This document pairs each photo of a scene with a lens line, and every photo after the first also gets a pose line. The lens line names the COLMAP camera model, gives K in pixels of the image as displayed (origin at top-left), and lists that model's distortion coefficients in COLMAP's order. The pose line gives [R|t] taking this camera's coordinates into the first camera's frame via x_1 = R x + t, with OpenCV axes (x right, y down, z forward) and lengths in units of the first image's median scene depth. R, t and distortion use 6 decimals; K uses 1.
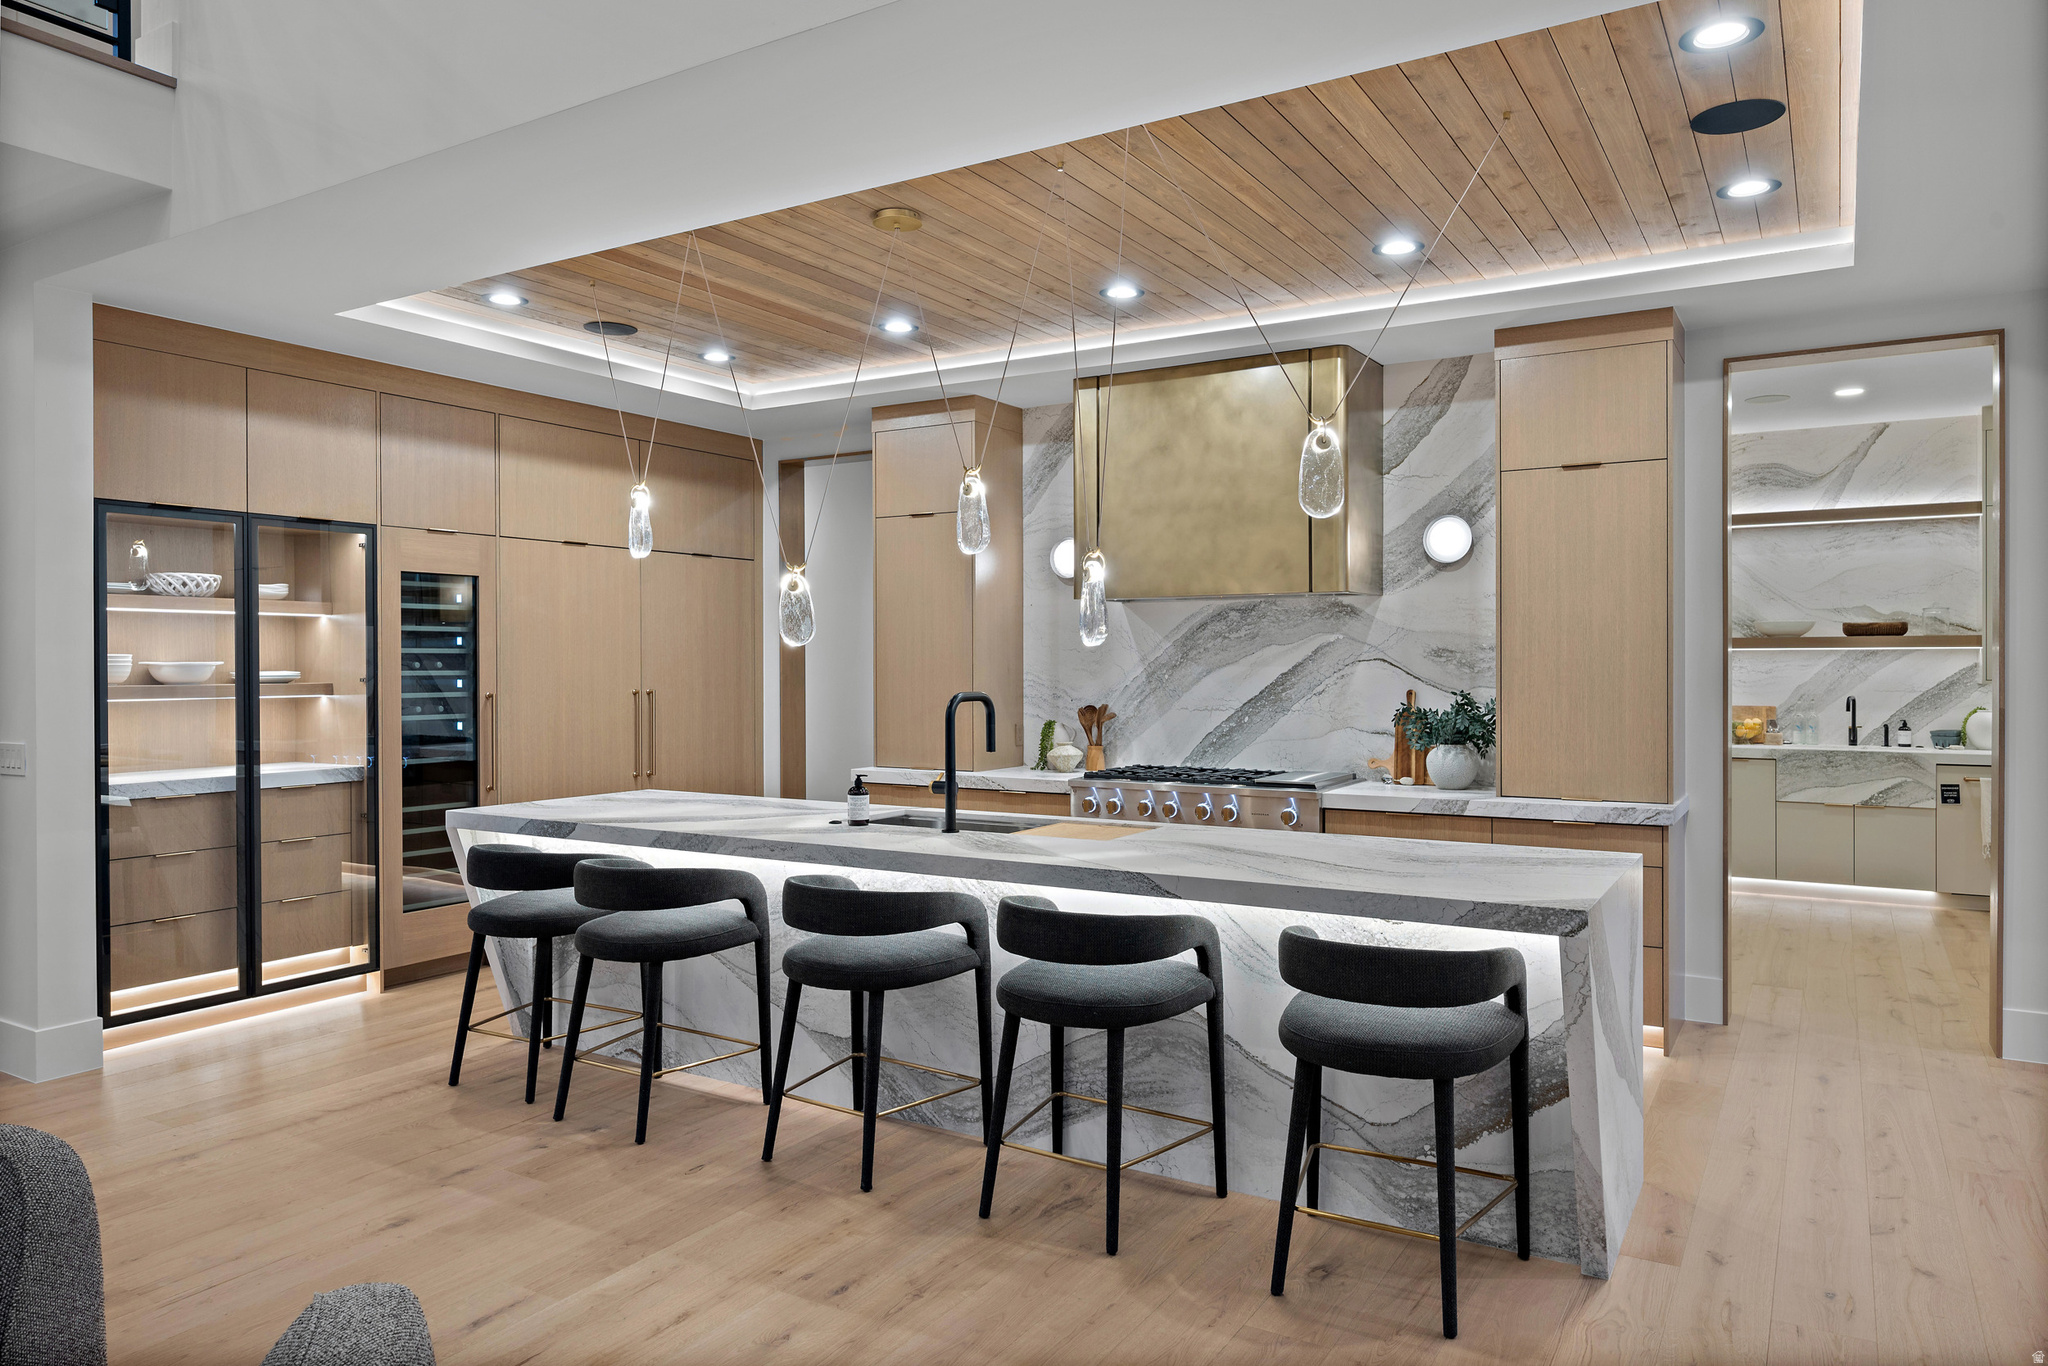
lens RADIAL K [[1334.4, 0, 1024.0], [0, 1334.4, 683.0], [0, 0, 1]] dist [0.000806, -0.000081]
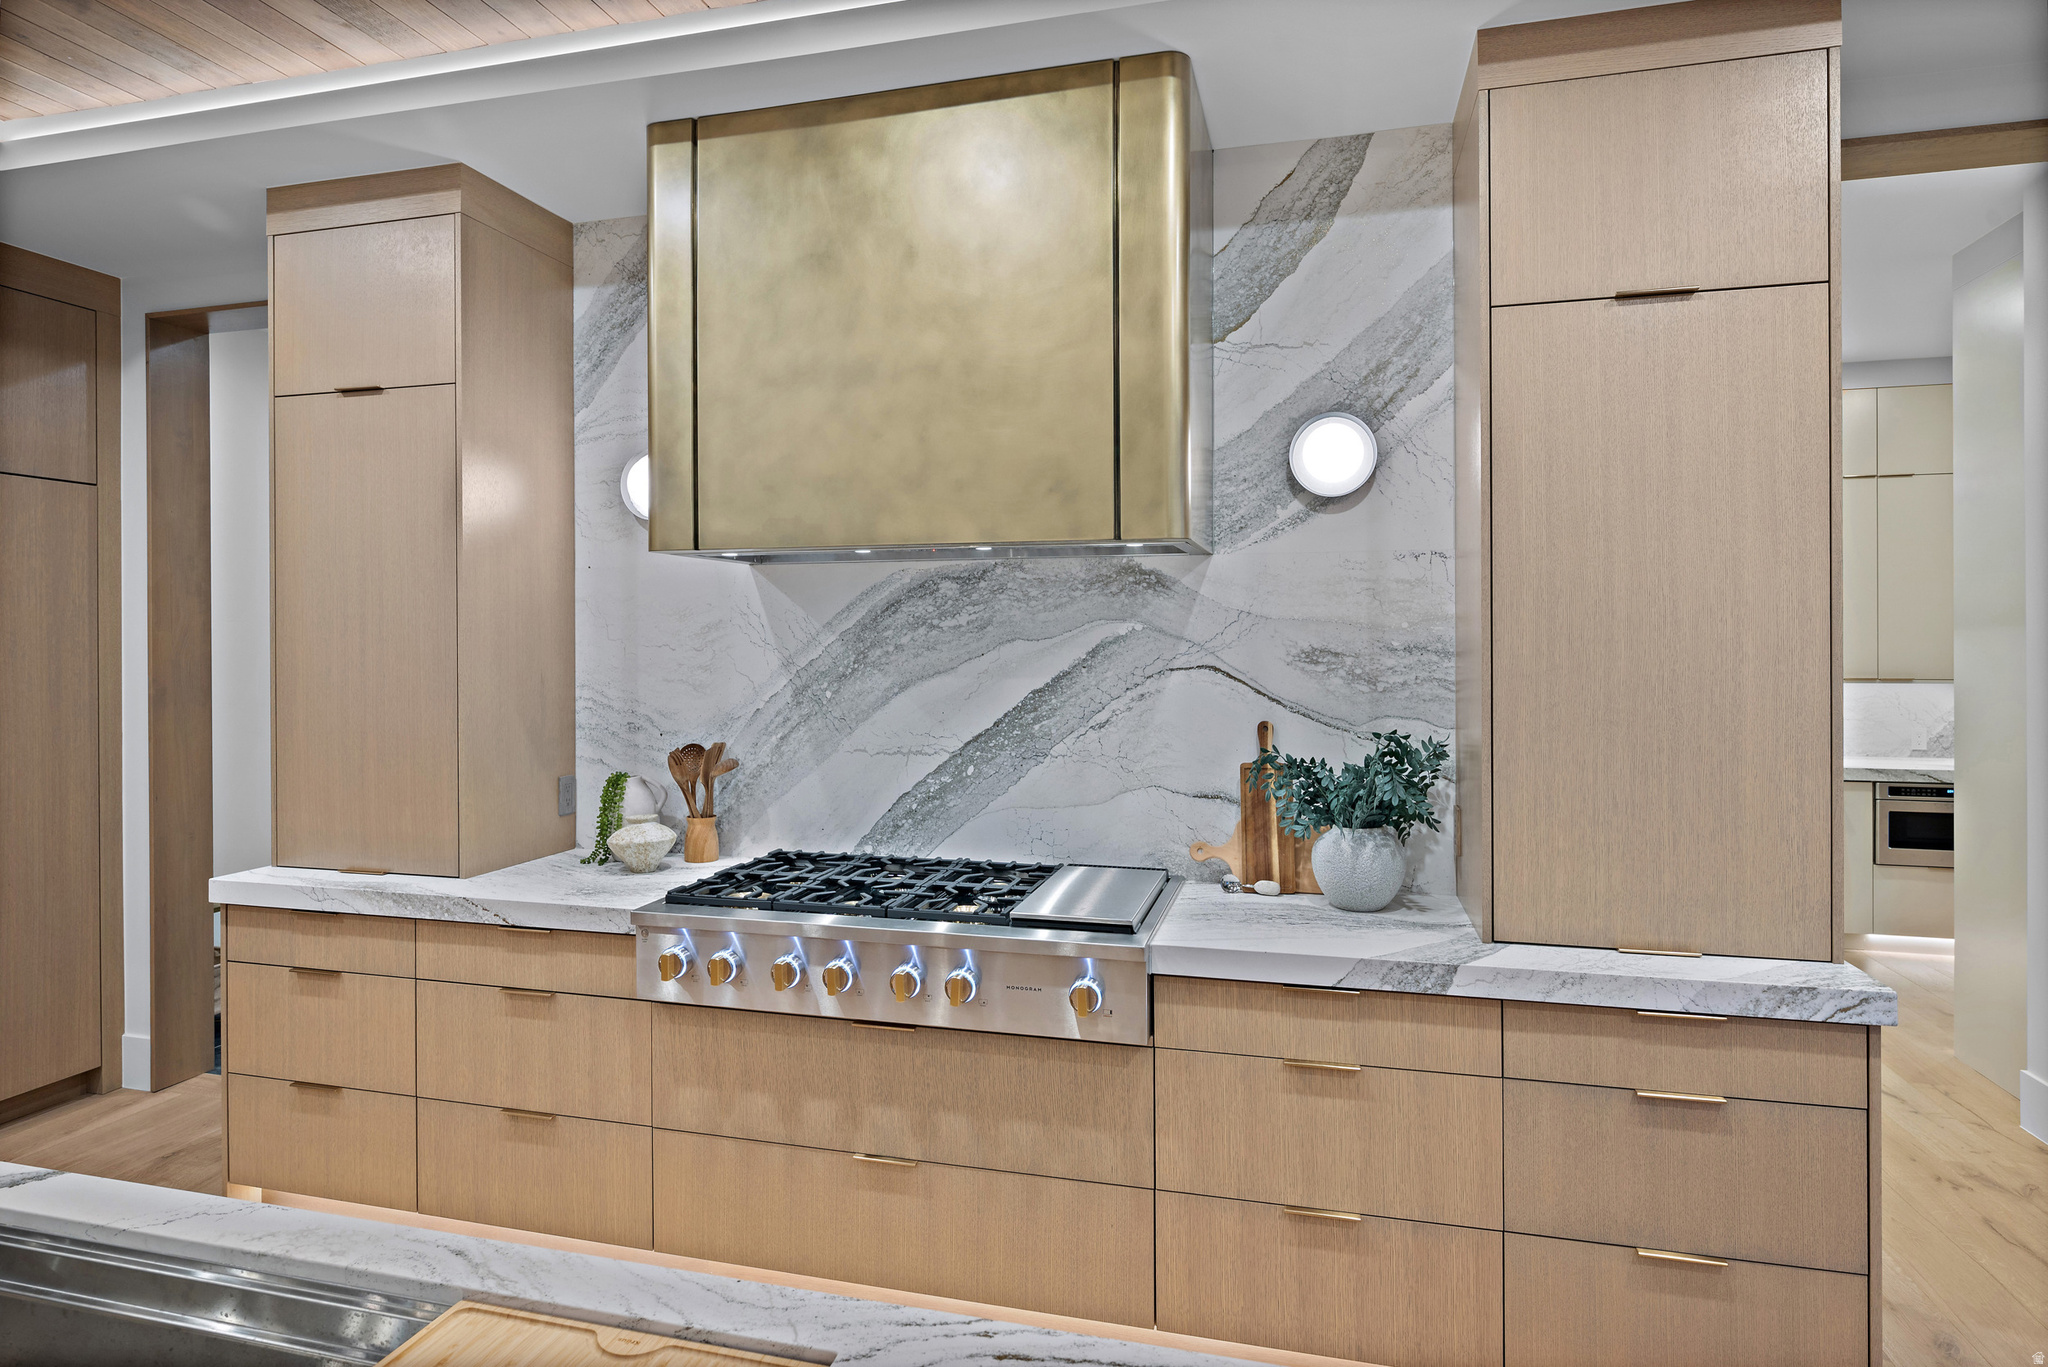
lens RADIAL K [[1127.3, 0, 1023.3], [0, 1127.3, 651.1], [0, 0, 1]] dist [-0.003521, -0.000133]
pose [[0.960450, -0.001163, 0.278450, 0.056484], [0.003520, 0.999962, -0.007962, -0.020639], [-0.278430, 0.008627, 0.960418, 0.552523]]
